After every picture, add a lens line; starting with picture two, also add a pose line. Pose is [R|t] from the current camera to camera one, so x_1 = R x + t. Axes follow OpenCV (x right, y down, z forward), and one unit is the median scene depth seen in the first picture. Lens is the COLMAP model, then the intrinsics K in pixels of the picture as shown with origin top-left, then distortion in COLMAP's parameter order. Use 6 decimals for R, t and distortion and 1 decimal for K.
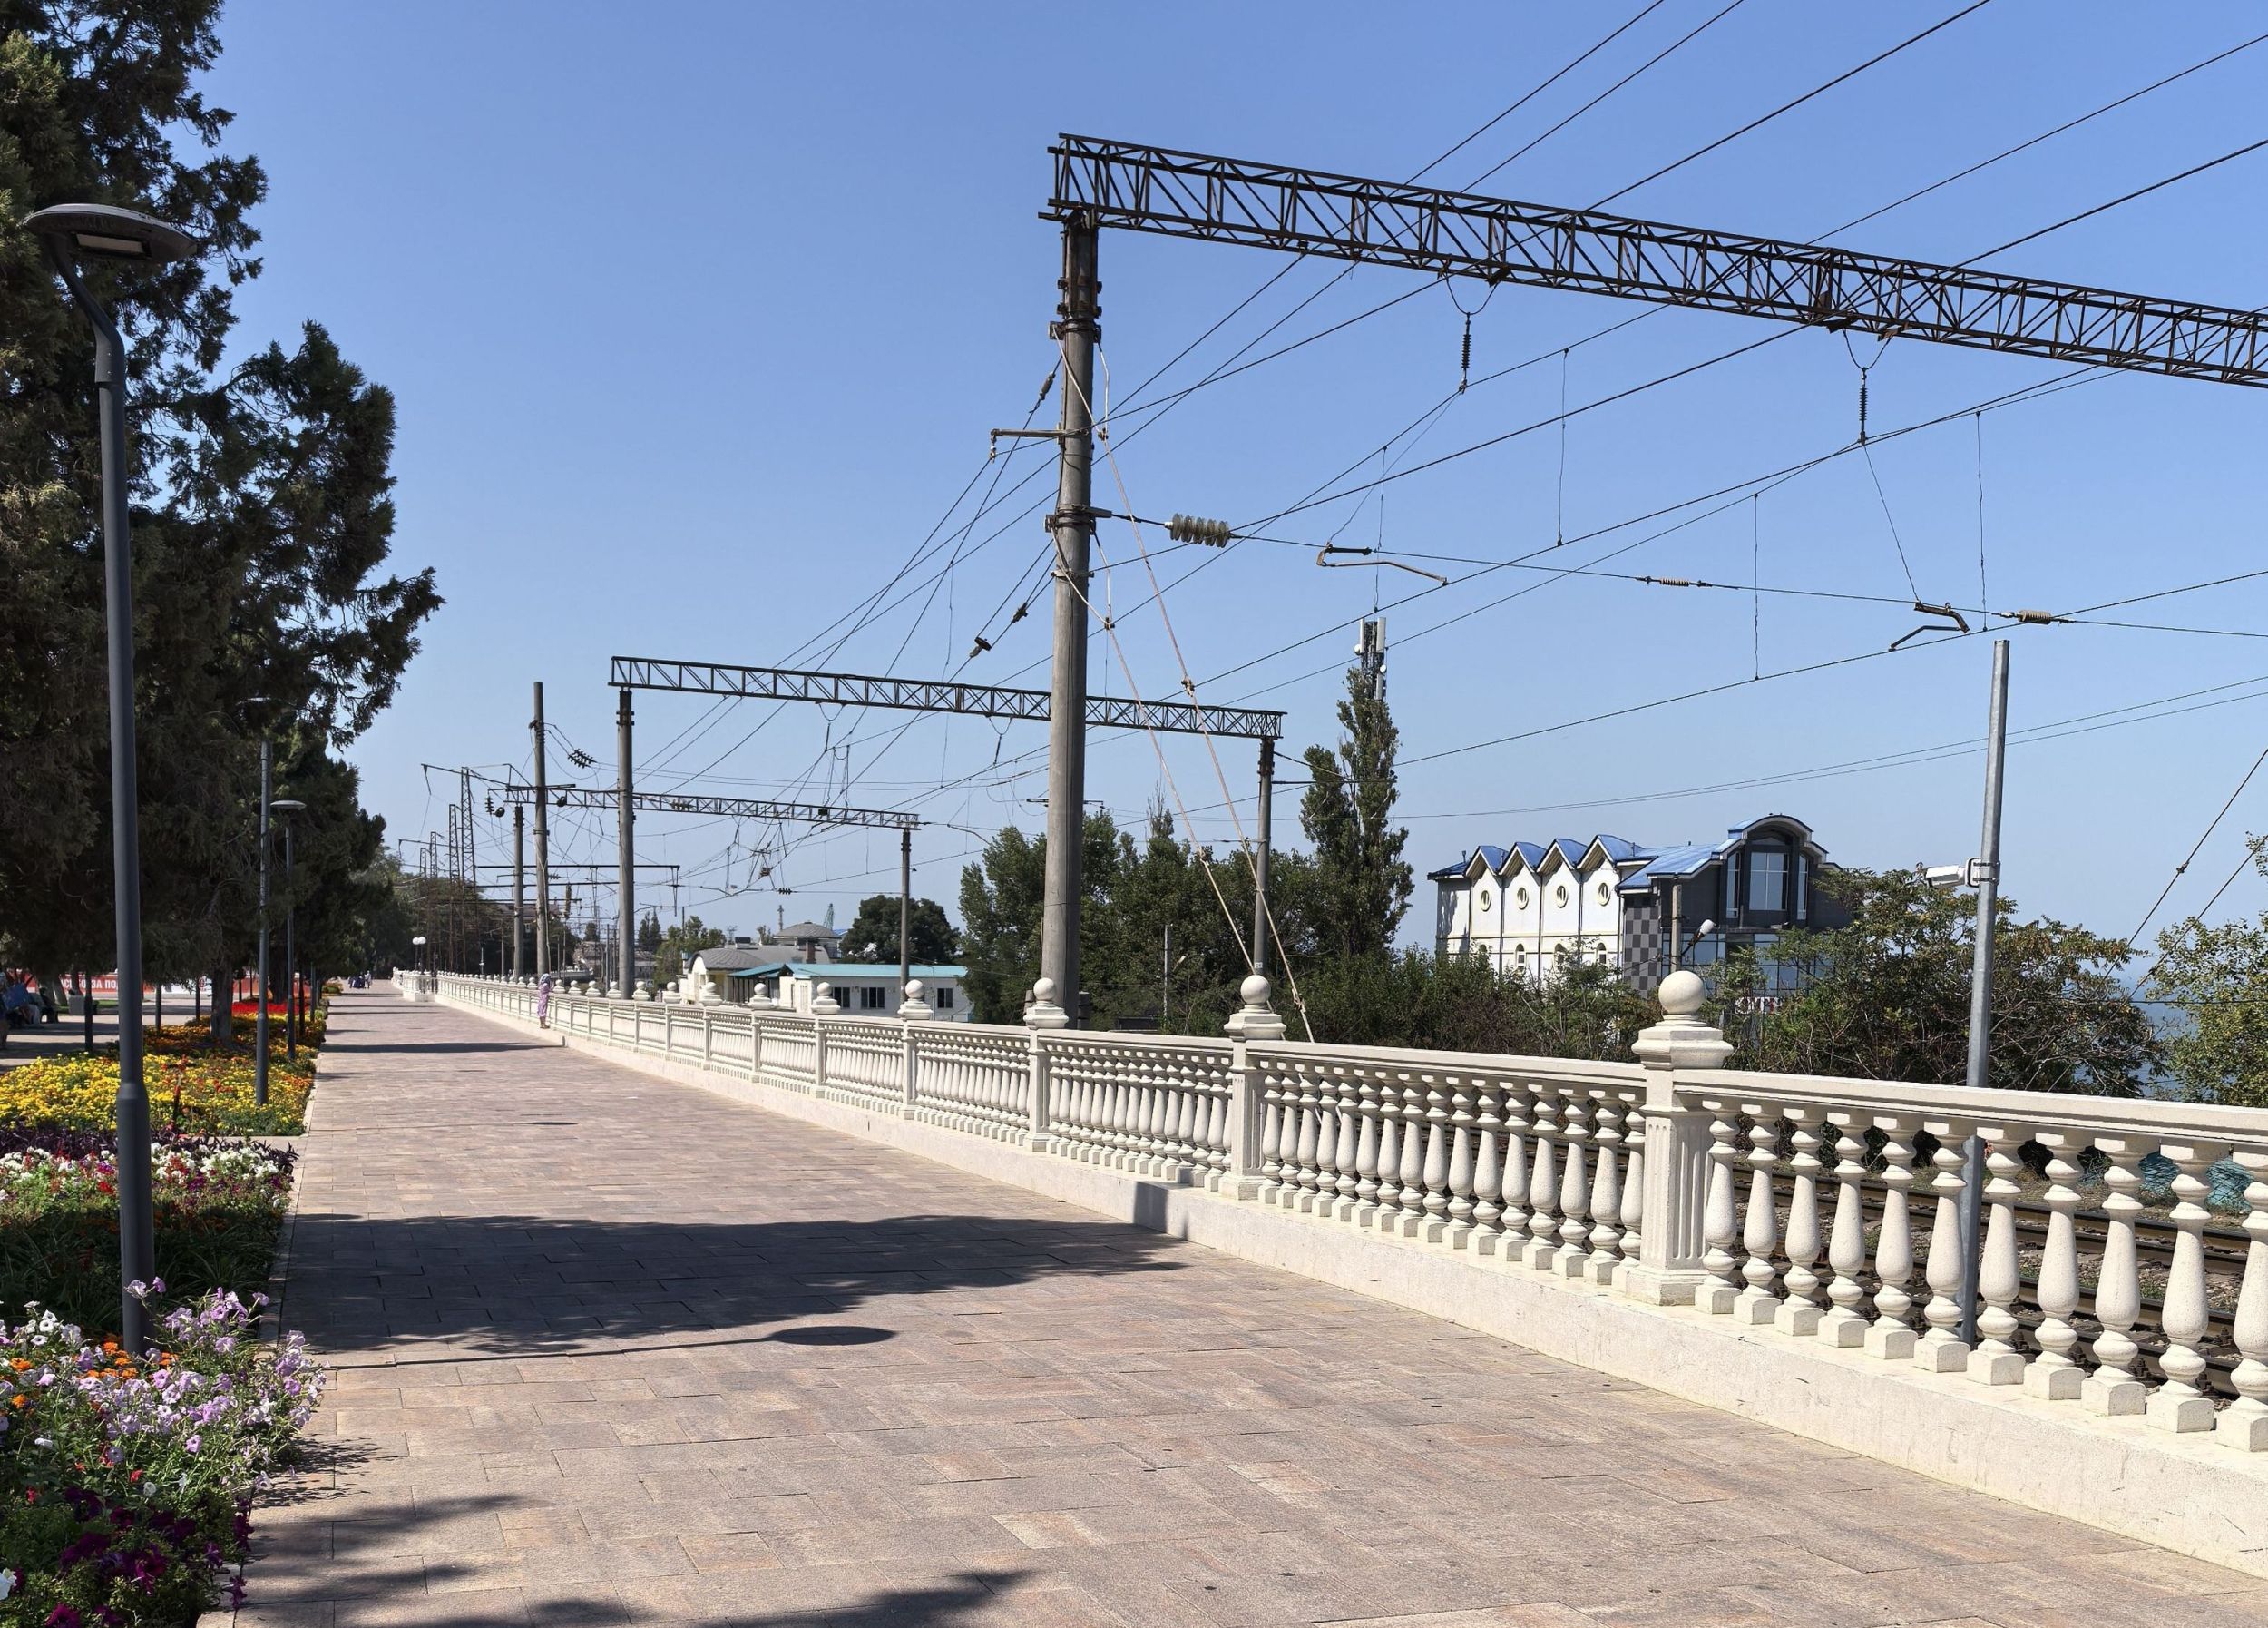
lens RADIAL K [[2128.4, 0, 1134.0], [0, 2128.4, 814.0], [0, 0, 1]] dist [-0.001576, 0.000039]
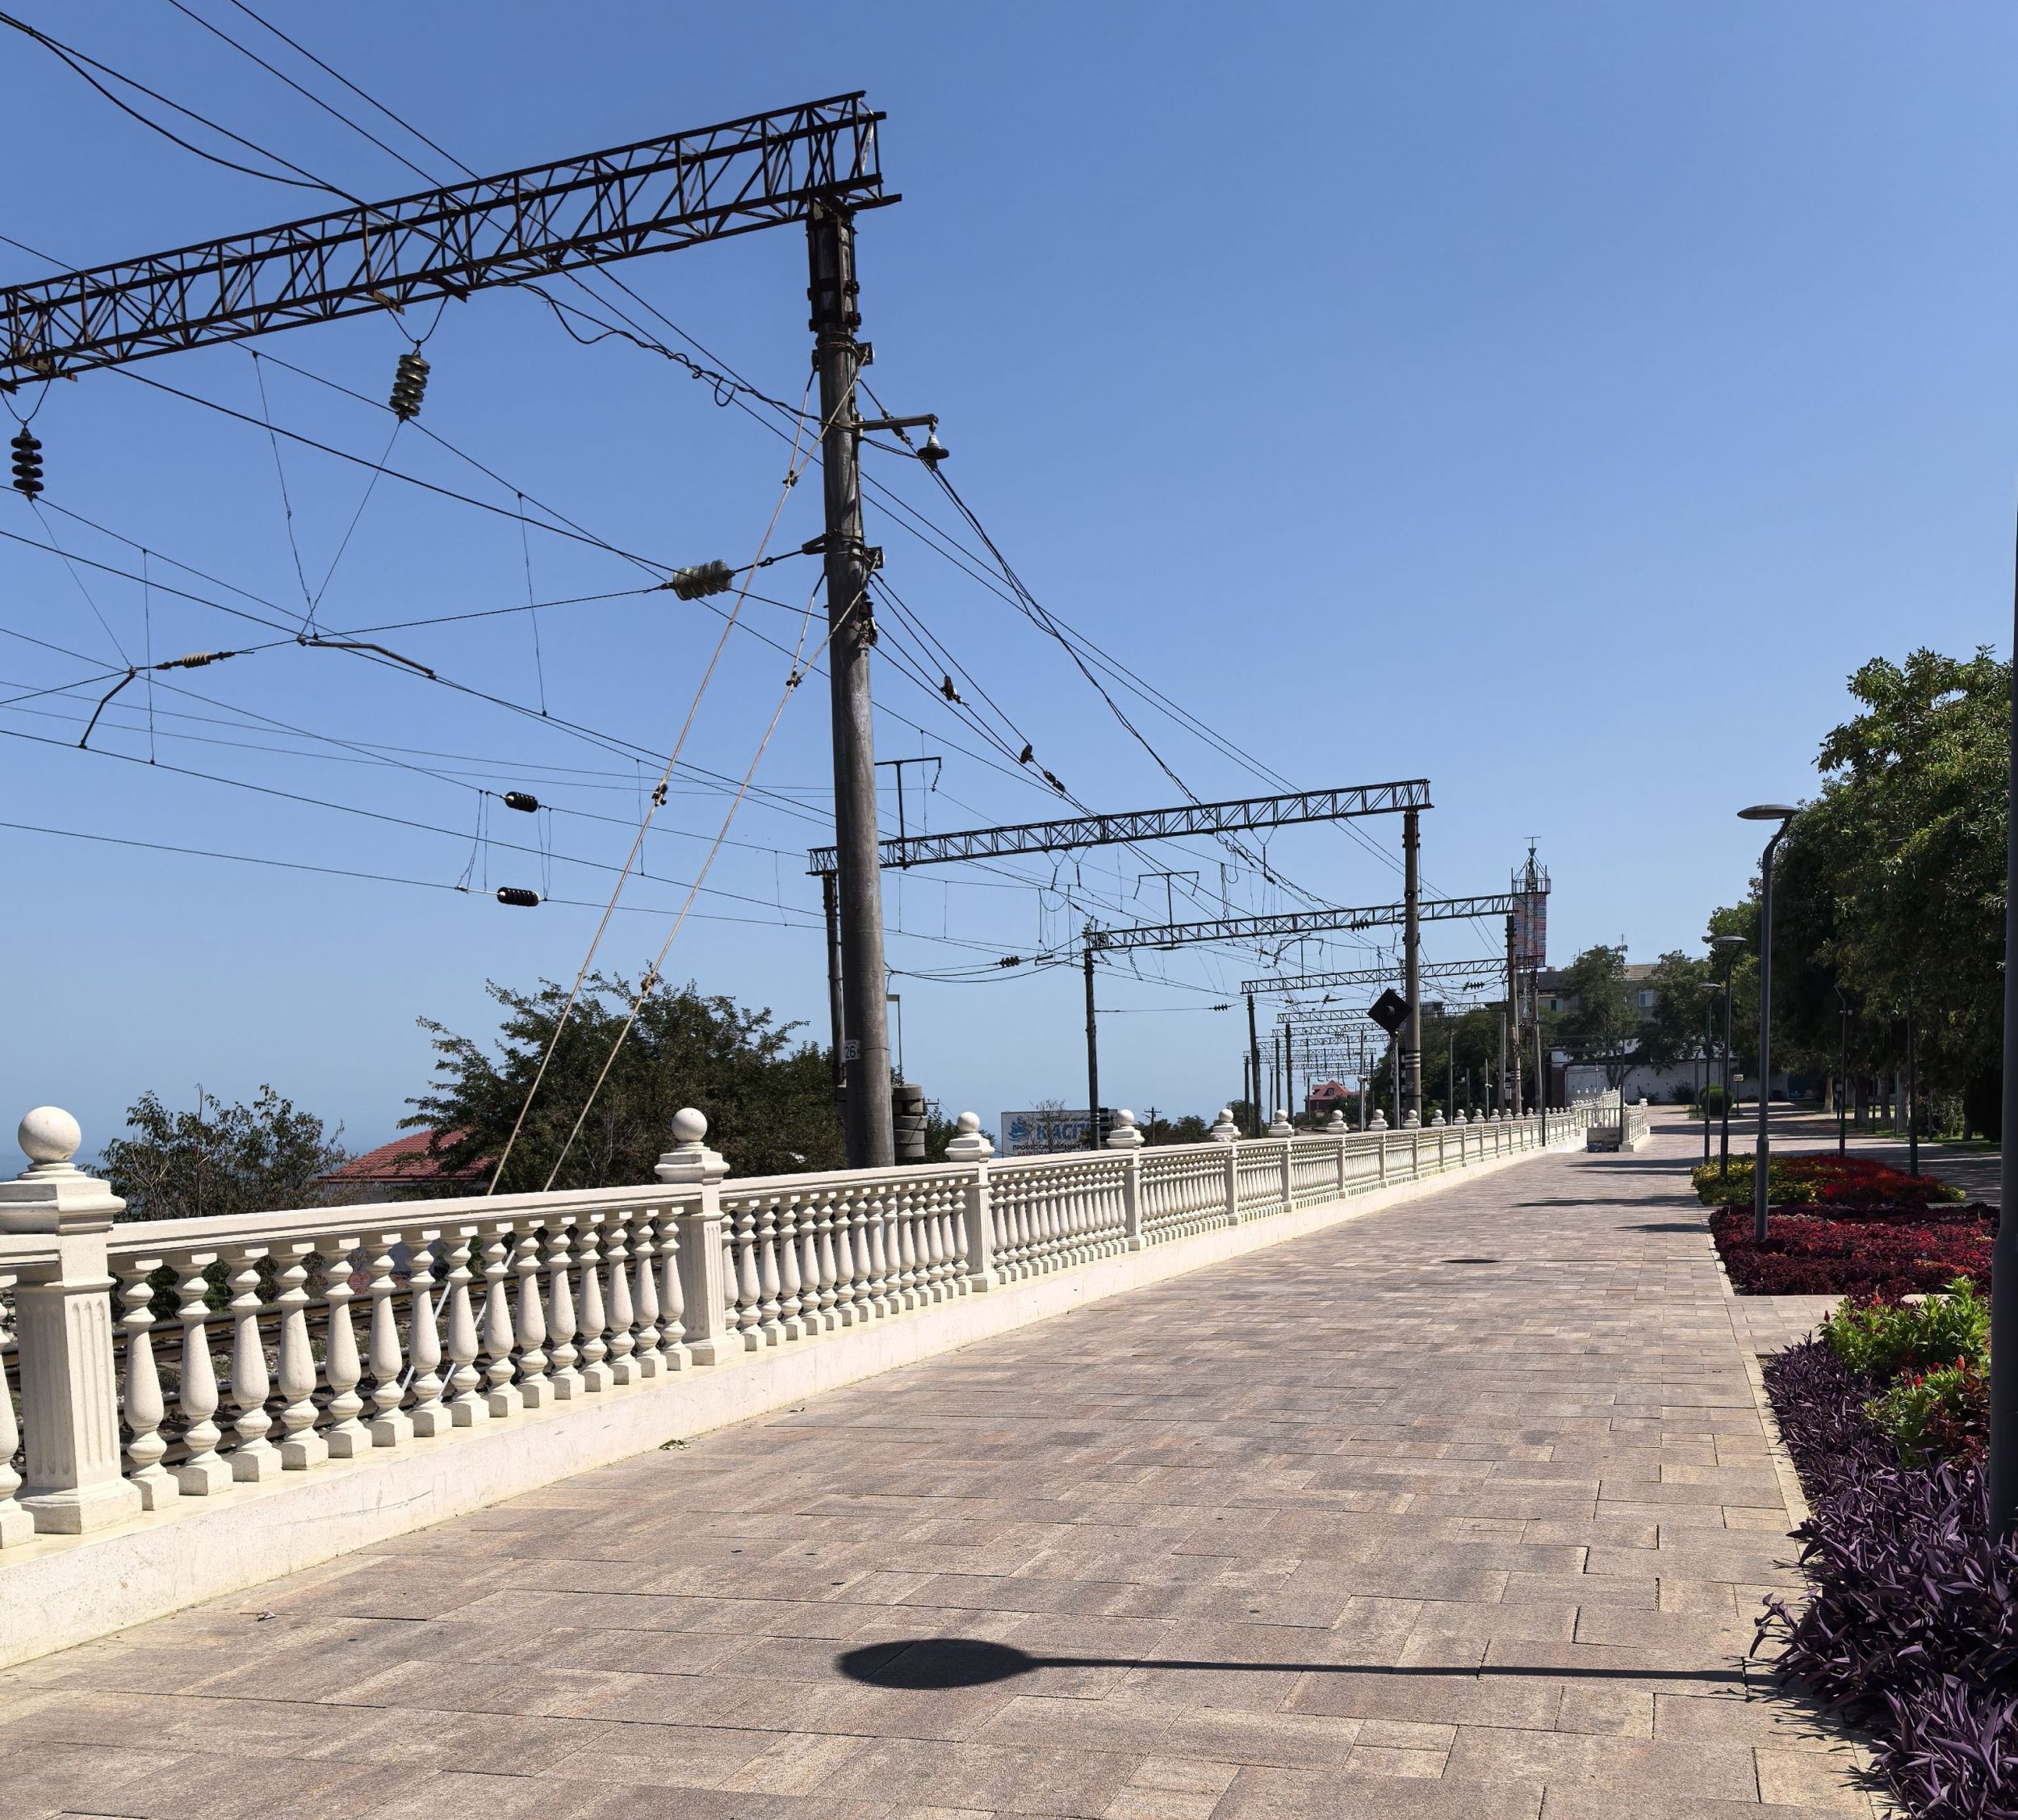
lens RADIAL K [[1941.1, 0, 1009.0], [0, 1941.1, 910.0], [0, 0, 1]] dist [0.010374, 0.007164]
pose [[-0.769124, 0.069637, 0.635294, -0.611146], [-0.044367, 0.985830, -0.161774, 0.124719], [-0.637558, -0.152610, -0.755136, 1.631157]]
